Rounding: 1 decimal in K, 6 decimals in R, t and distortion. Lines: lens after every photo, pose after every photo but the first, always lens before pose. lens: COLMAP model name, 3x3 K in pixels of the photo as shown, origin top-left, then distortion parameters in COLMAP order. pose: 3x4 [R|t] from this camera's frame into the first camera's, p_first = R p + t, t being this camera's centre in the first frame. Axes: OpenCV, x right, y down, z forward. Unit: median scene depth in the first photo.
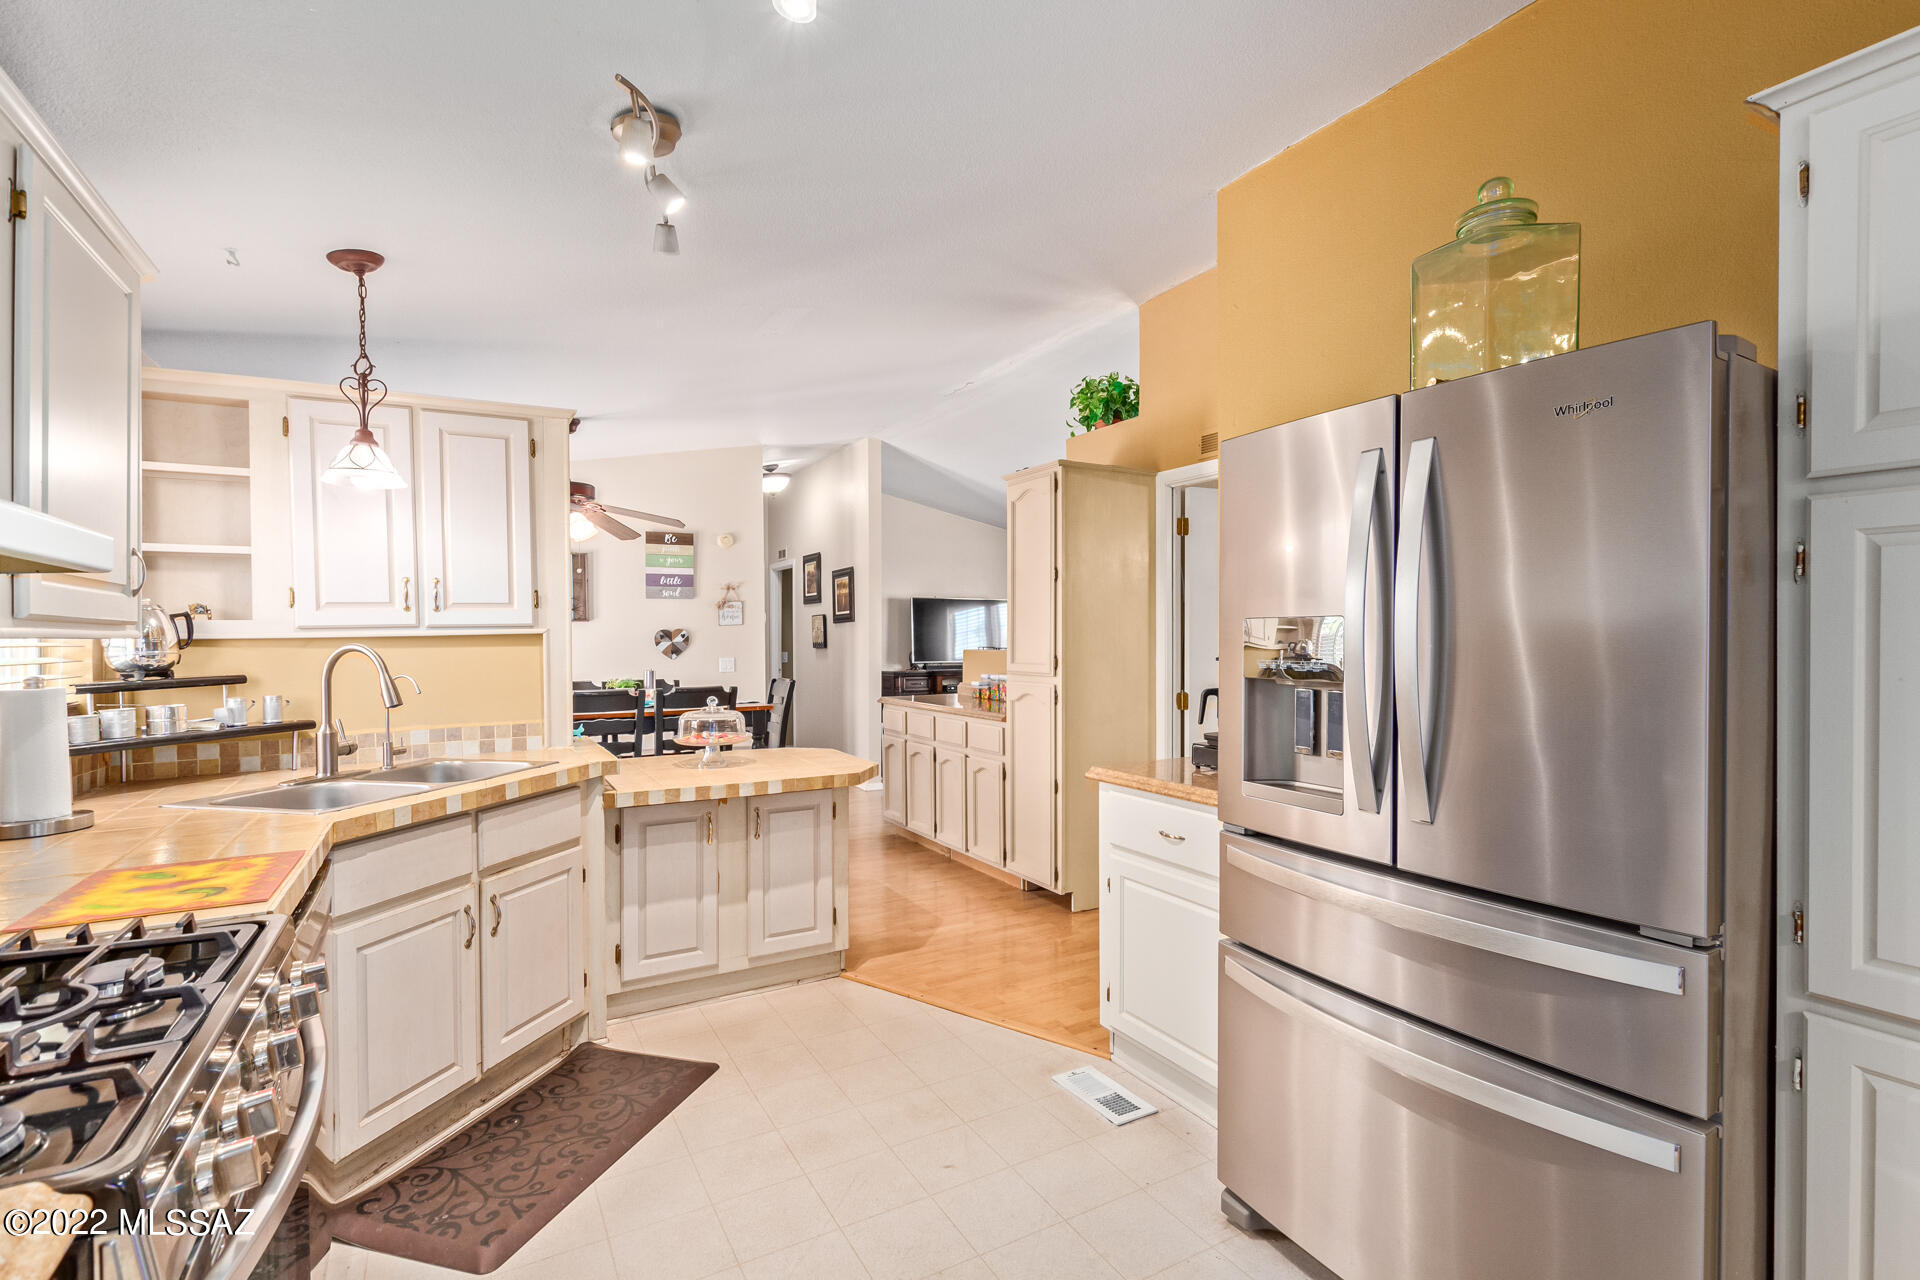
lens RADIAL K [[882.8, 0, 960.0], [0, 882.8, 640.0], [0, 0, 1]] dist [0.005103, -0.000370]
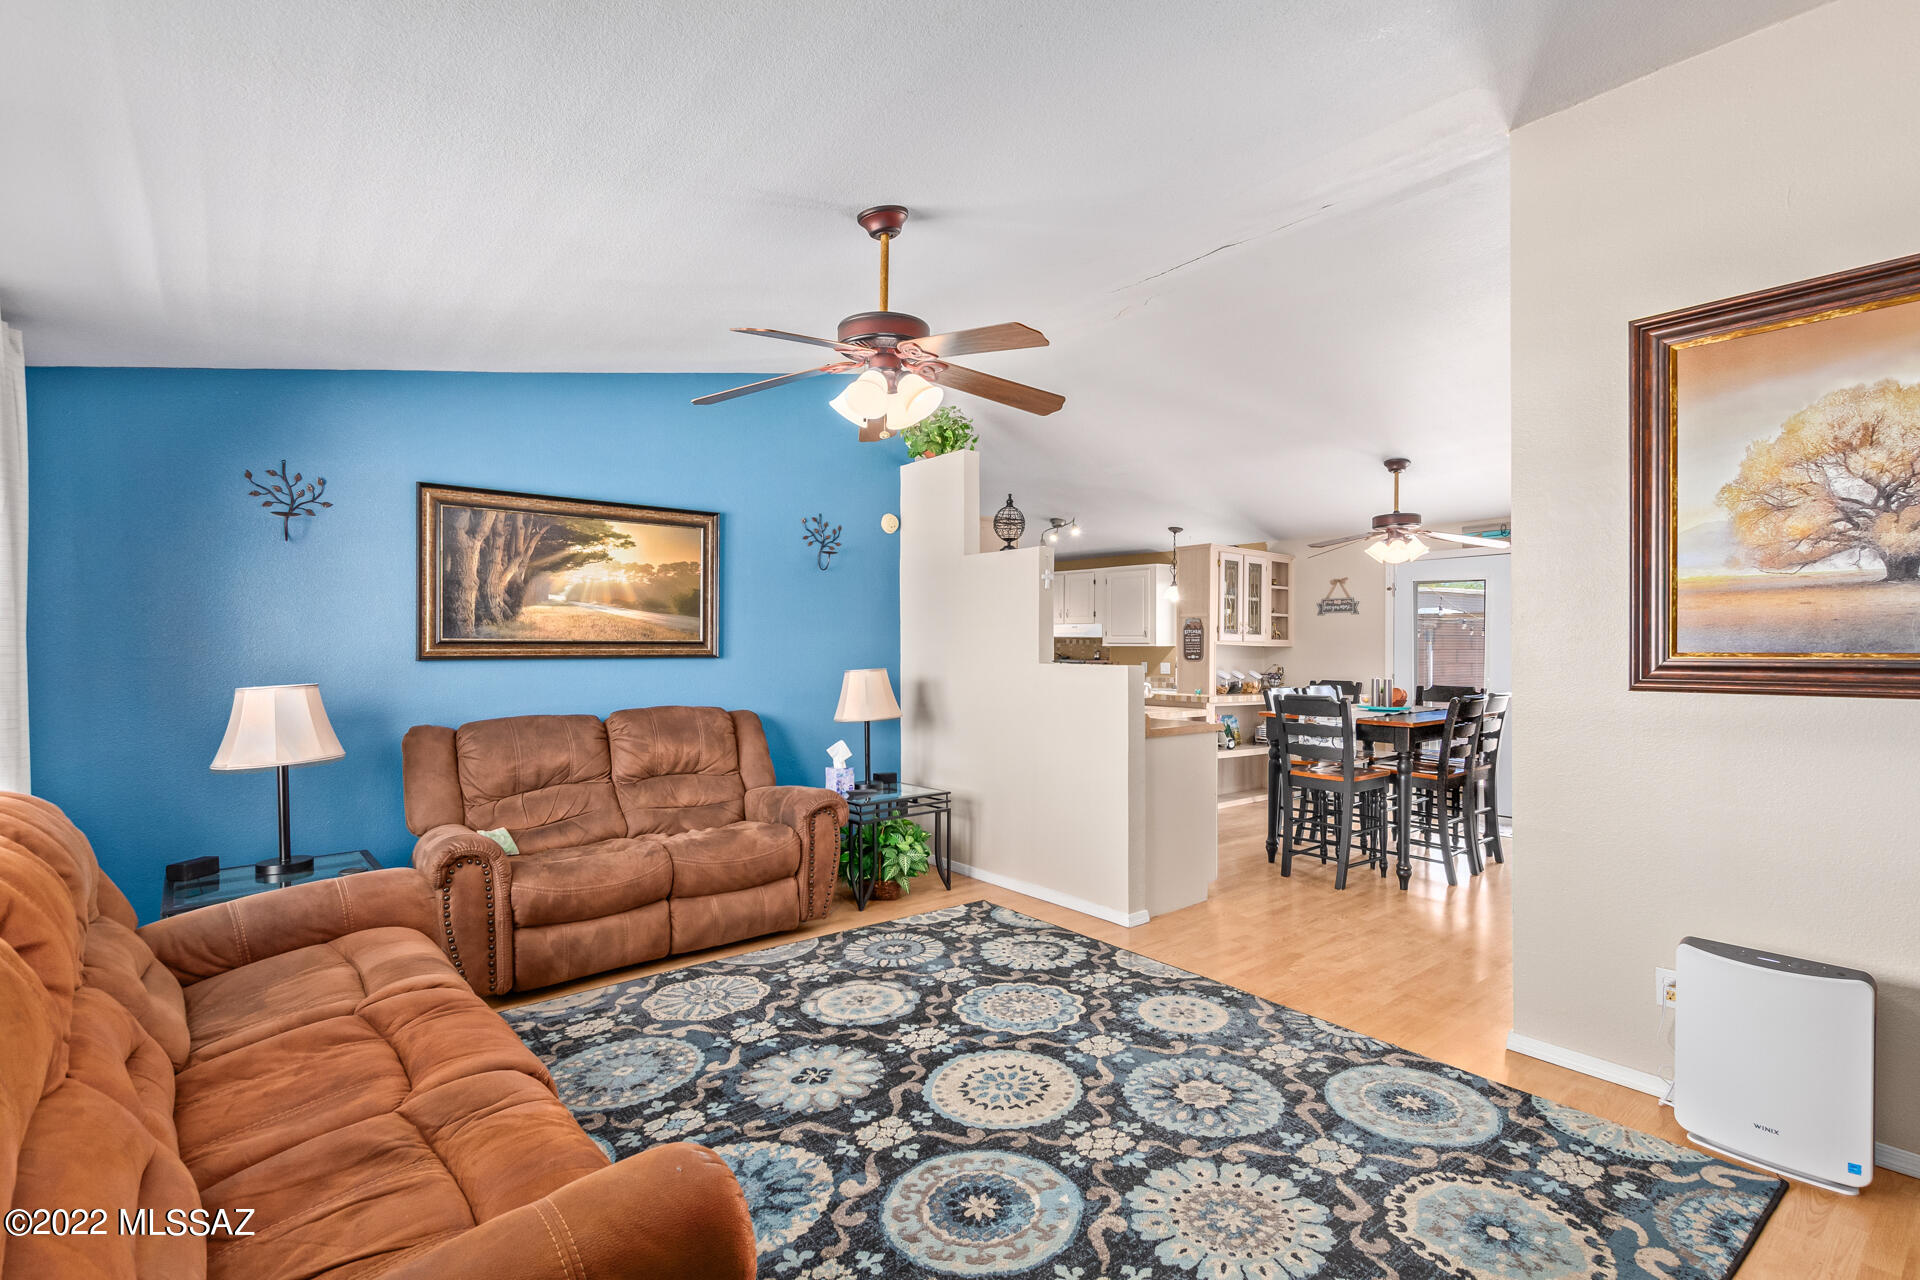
lens RADIAL K [[887.0, 0, 966.2], [0, 887.0, 646.5], [0, 0, 1]] dist [0.007353, 0.000164]
pose [[-0.985471, 0.001039, -0.169840, 0.547857], [0.000352, 0.999992, 0.004071, -0.012082], [0.169843, 0.003952, -0.985463, 3.571529]]
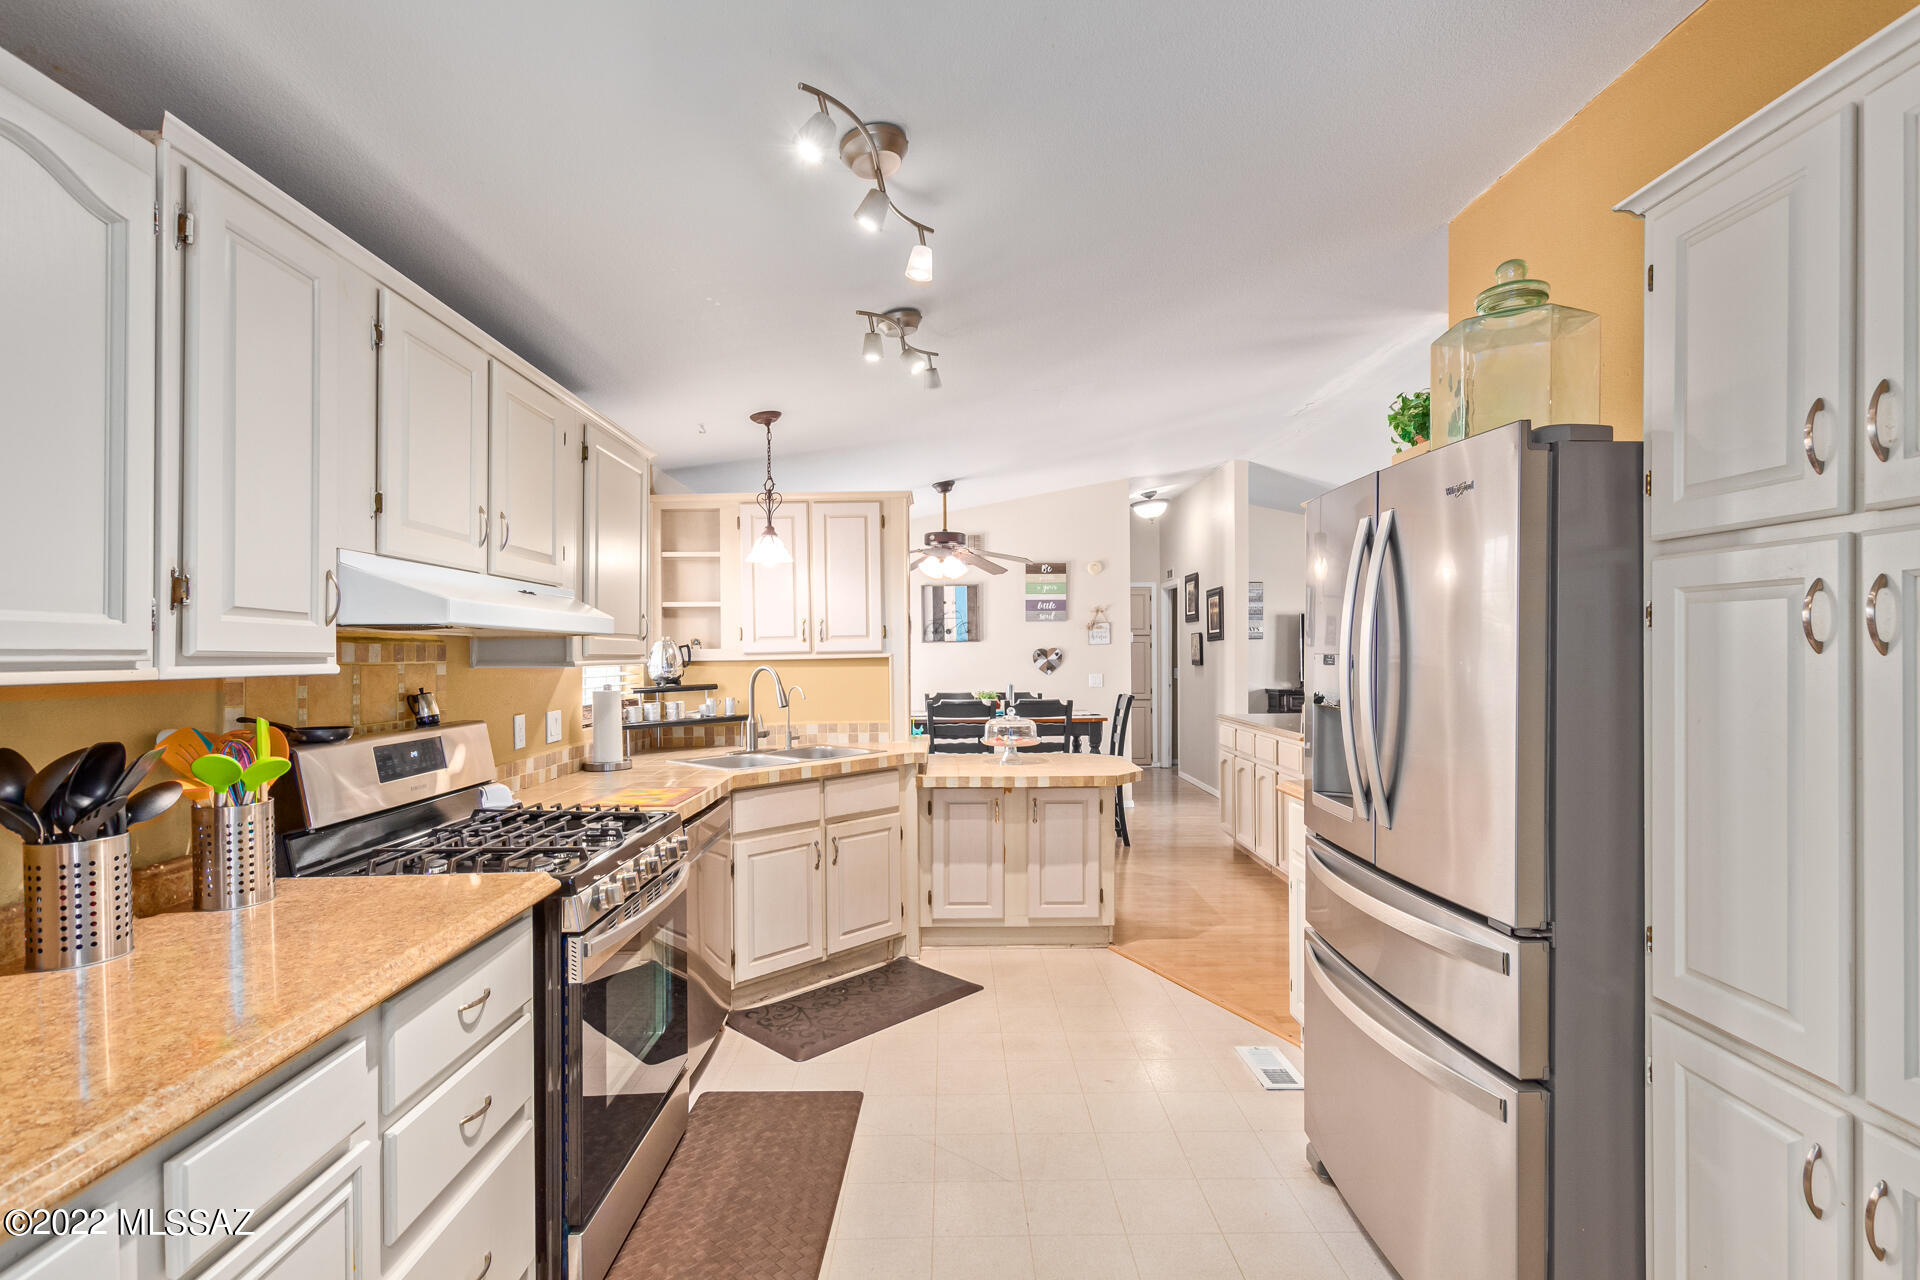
lens RADIAL K [[917.7, 0, 960.2], [0, 917.7, 647.1], [0, 0, 1]] dist [-0.003598, 0.000592]
pose [[0.874741, -0.000187, -0.484591, 0.341233], [-0.002391, 0.999986, -0.004702, -0.018169], [0.484586, 0.005272, 0.874728, -0.203180]]
